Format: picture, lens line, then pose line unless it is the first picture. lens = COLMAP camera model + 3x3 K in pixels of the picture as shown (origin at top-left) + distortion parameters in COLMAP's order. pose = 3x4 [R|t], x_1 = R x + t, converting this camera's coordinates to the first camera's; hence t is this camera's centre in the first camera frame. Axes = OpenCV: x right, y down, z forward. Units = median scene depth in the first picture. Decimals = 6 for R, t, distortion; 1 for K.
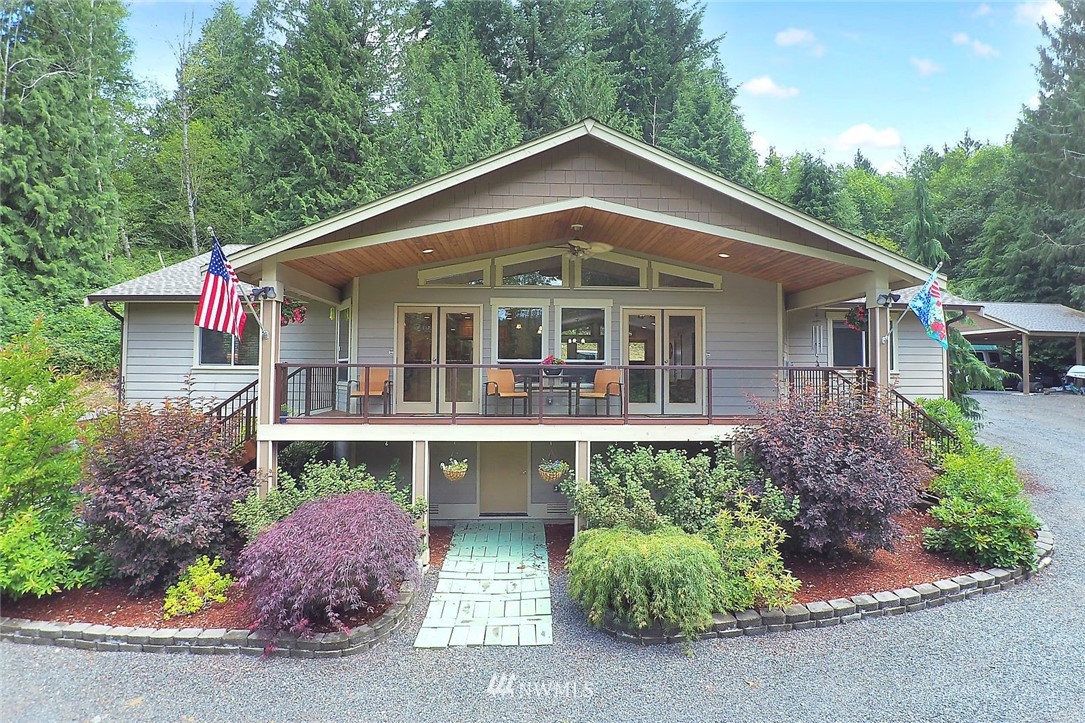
lens RADIAL K [[575.9, 0, 542.5], [0, 575.9, 361.5], [0, 0, 1]] dist [-0.045695, -0.019255]
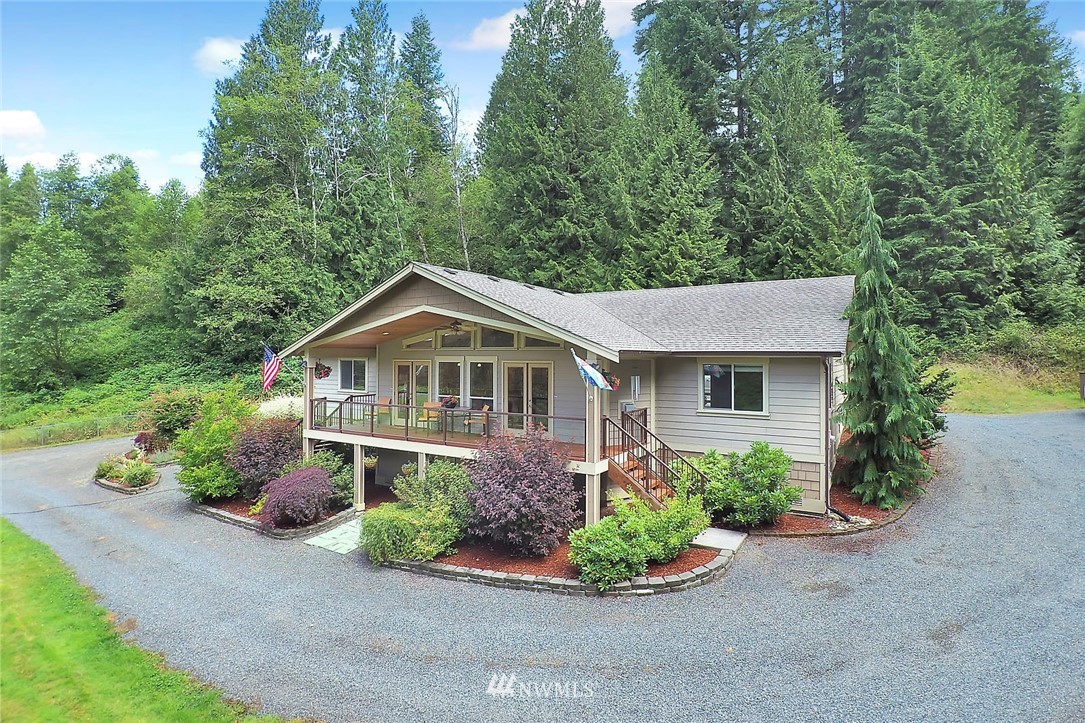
lens RADIAL K [[575.9, 0, 542.5], [0, 575.9, 361.5], [0, 0, 1]] dist [-0.045695, -0.019255]
pose [[0.817629, 0.002634, -0.575739, 1.180236], [0.018637, 0.999344, 0.031038, -0.154562], [0.575443, -0.036107, 0.817044, -0.140360]]
